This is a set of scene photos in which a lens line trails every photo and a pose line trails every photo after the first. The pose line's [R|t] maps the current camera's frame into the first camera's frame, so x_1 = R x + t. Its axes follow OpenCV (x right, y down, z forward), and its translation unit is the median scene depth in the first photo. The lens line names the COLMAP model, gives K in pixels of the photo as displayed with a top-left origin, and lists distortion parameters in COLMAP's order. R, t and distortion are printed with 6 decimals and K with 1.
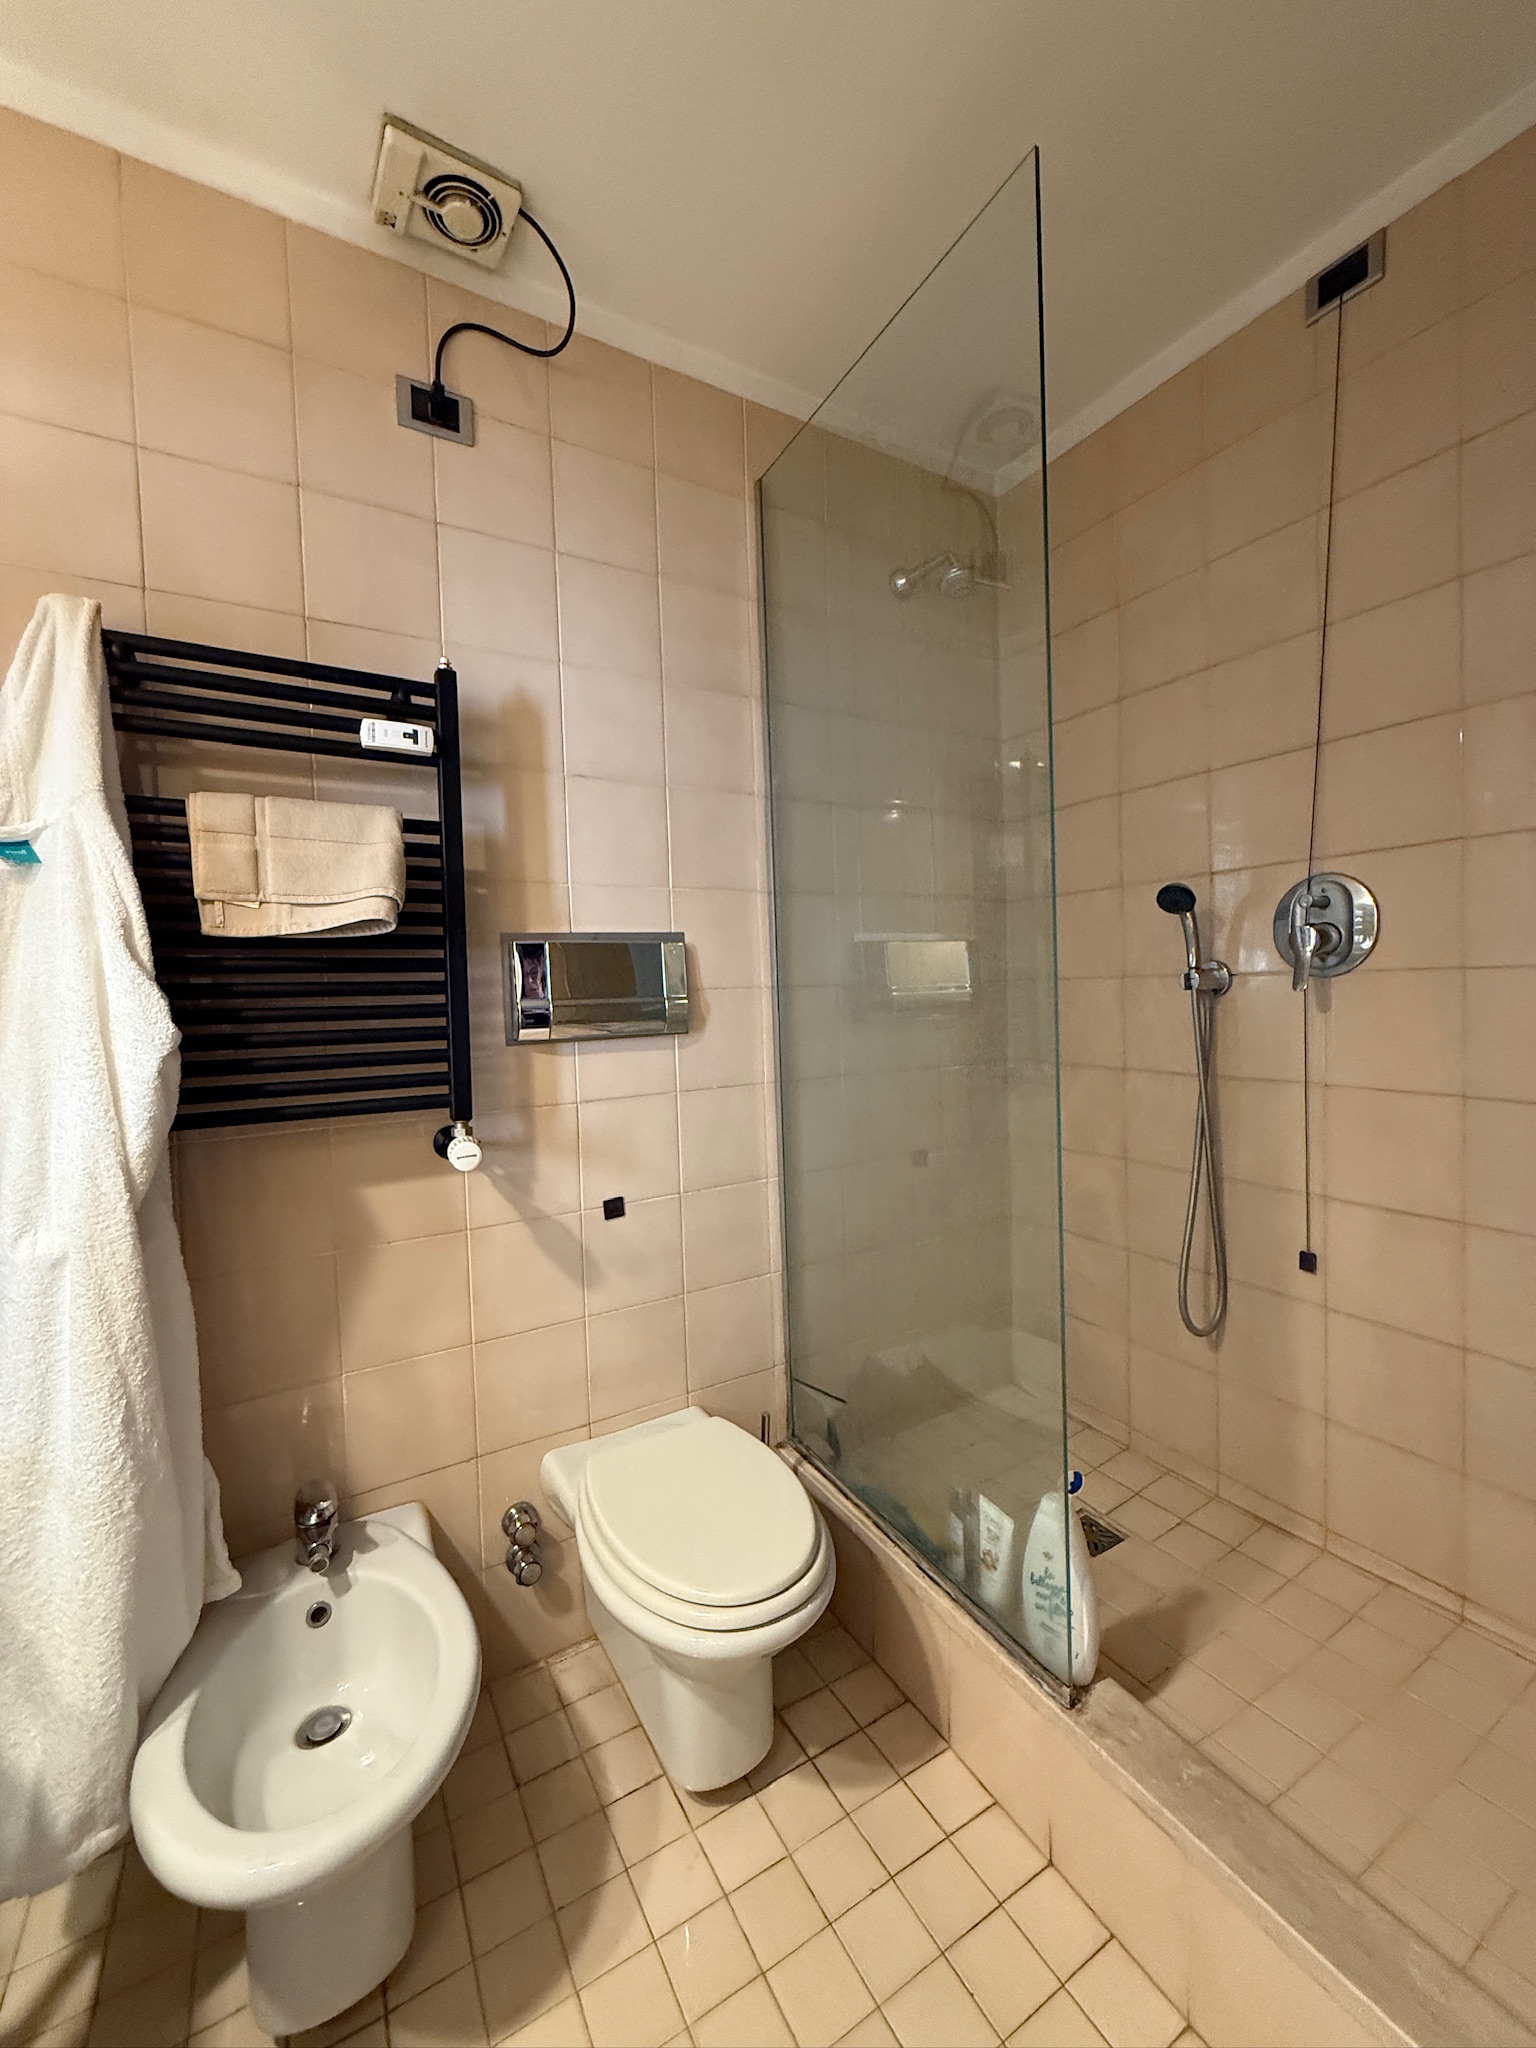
lens RADIAL K [[815.5, 0, 771.7], [0, 815.5, 1017.8], [0, 0, 1]] dist [-0.006495, 0.000037]
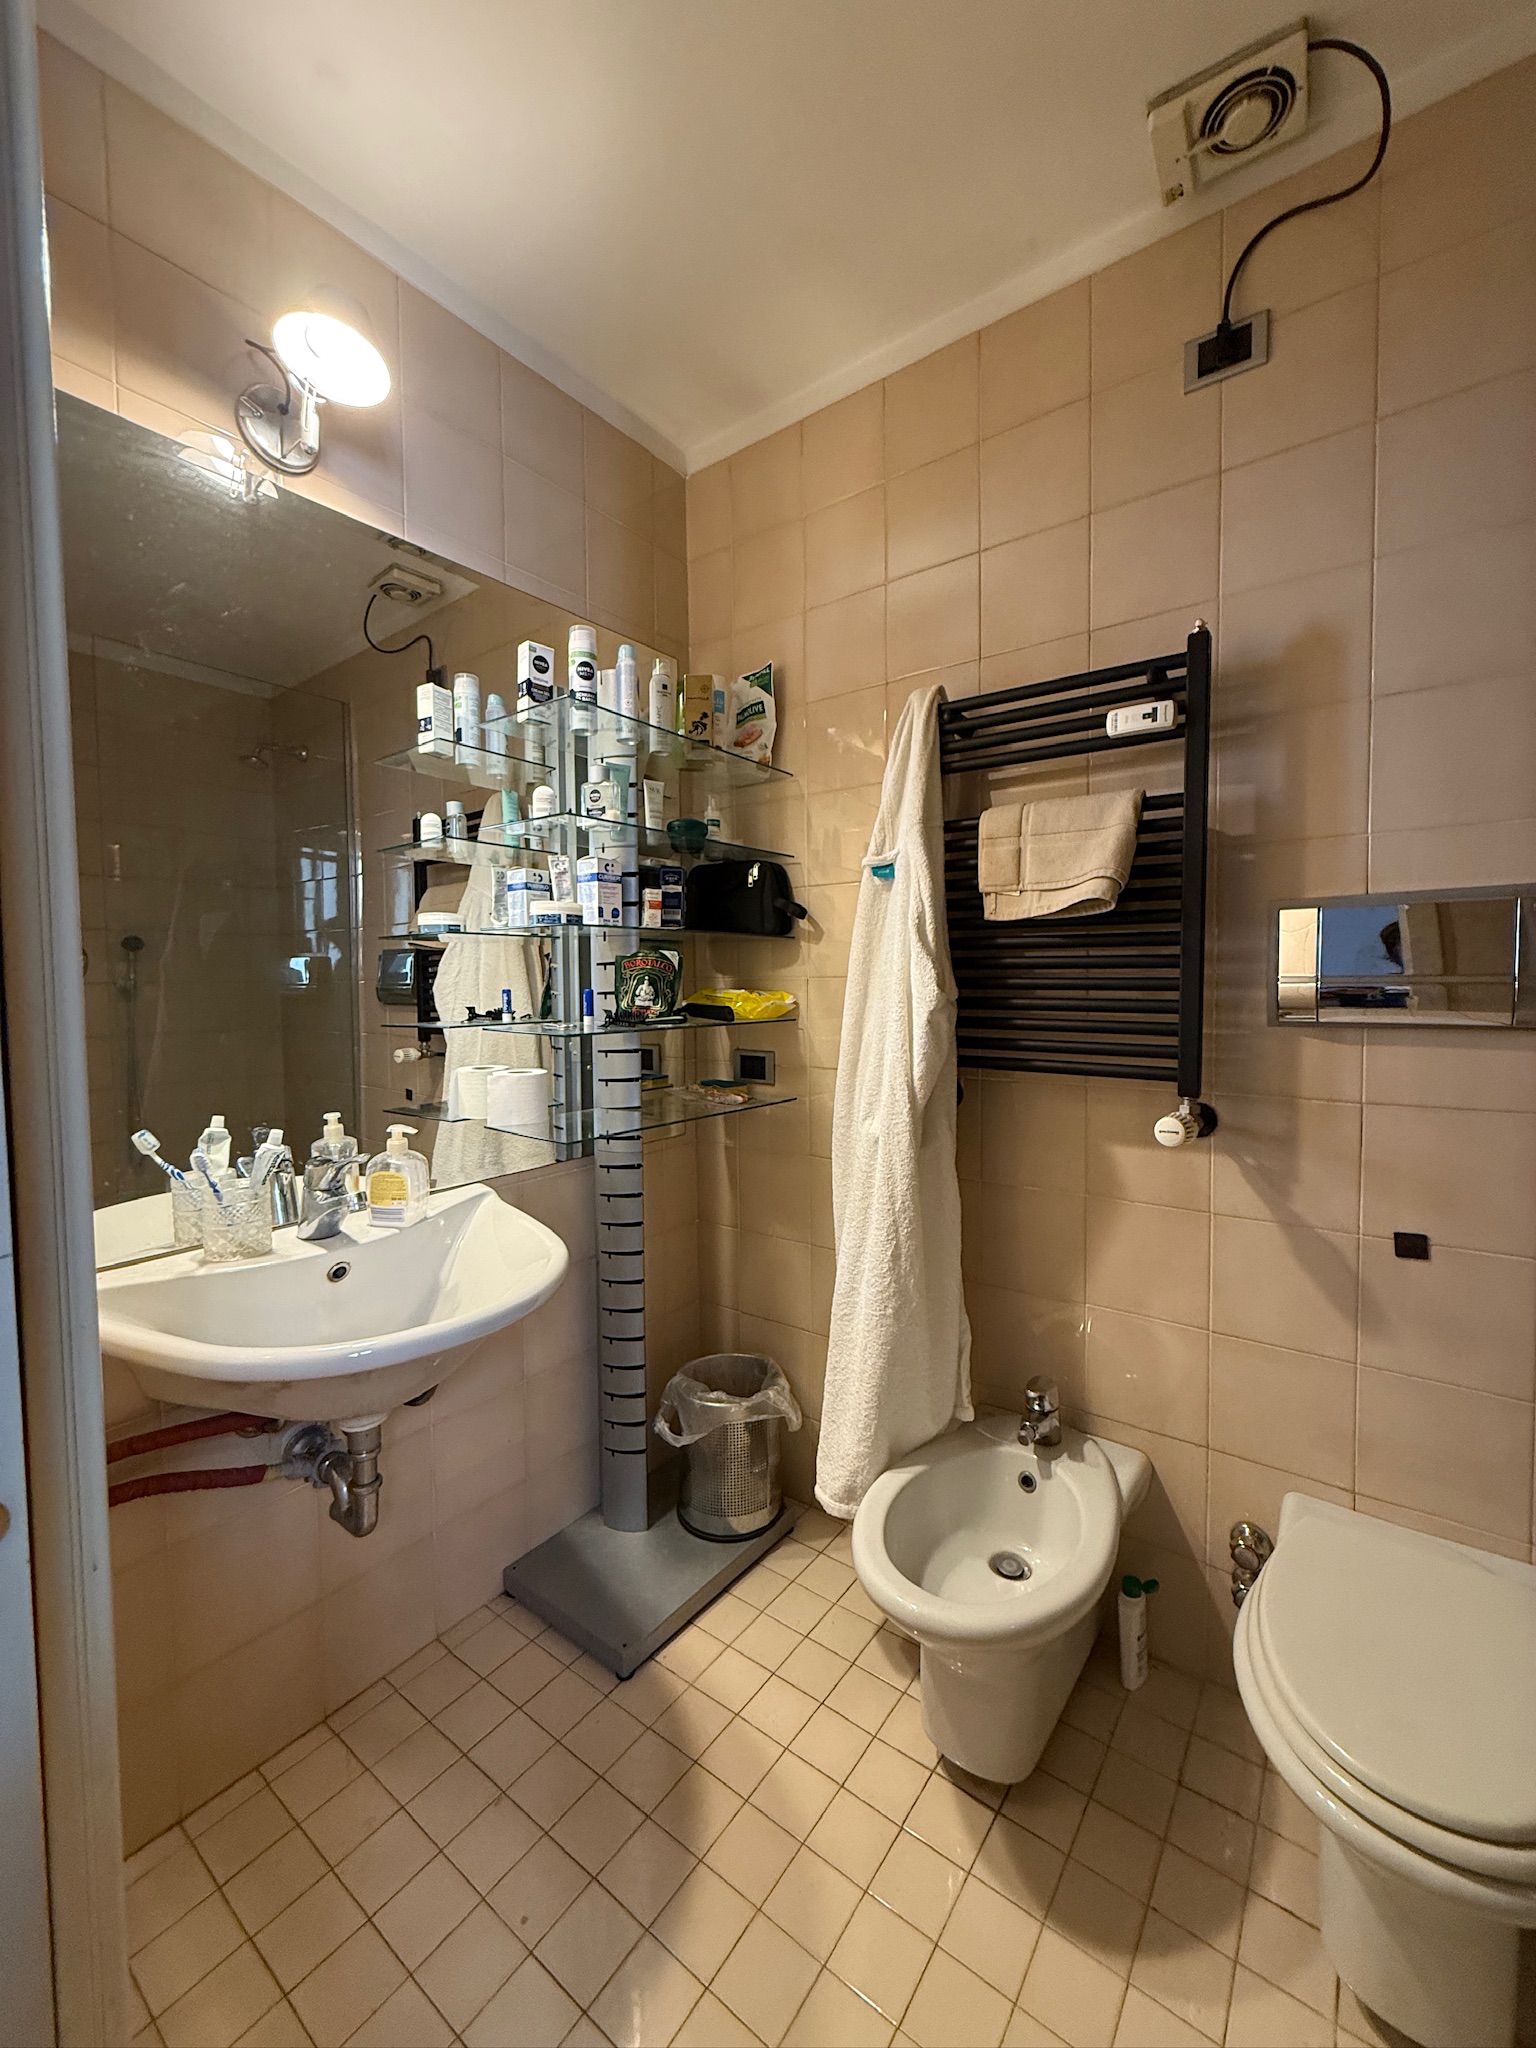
lens RADIAL K [[815.5, 0, 769.9], [0, 815.5, 1019.7], [0, 0, 1]] dist [-0.006495, 0.000037]
pose [[0.376725, 0.071055, -0.923596, 0.350103], [-0.035731, 0.997426, 0.062160, -0.010833], [0.925636, 0.009584, 0.378294, 0.174625]]
